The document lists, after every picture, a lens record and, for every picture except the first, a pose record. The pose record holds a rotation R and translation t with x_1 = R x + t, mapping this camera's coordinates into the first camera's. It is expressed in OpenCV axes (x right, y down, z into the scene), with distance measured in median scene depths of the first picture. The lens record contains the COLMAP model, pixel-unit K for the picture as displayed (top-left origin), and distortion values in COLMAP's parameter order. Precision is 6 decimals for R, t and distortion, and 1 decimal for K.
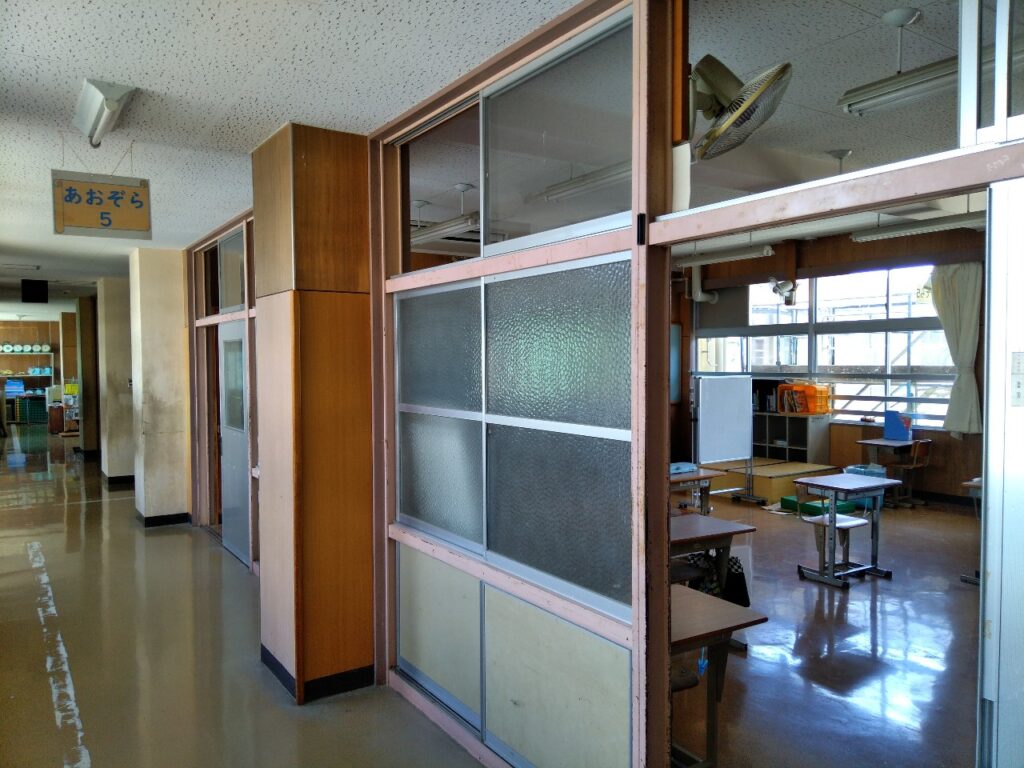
lens RADIAL K [[766.6, 0, 509.2], [0, 766.6, 377.4], [0, 0, 1]] dist [0.015234, -0.008717]
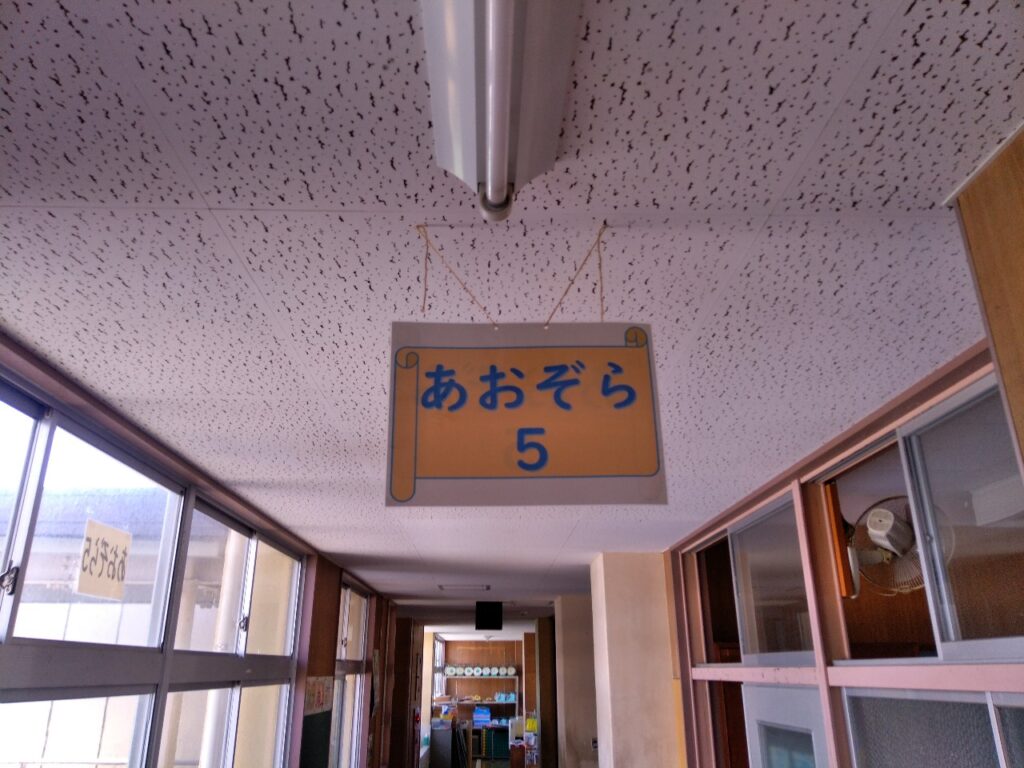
lens RADIAL K [[766.6, 0, 503.9], [0, 766.6, 382.9], [0, 0, 1]] dist [0.015234, -0.008717]
pose [[0.845661, -0.178511, -0.502982, -0.137053], [-0.020584, 0.930799, -0.364952, -0.042815], [0.533323, 0.318979, 0.783466, 0.273222]]
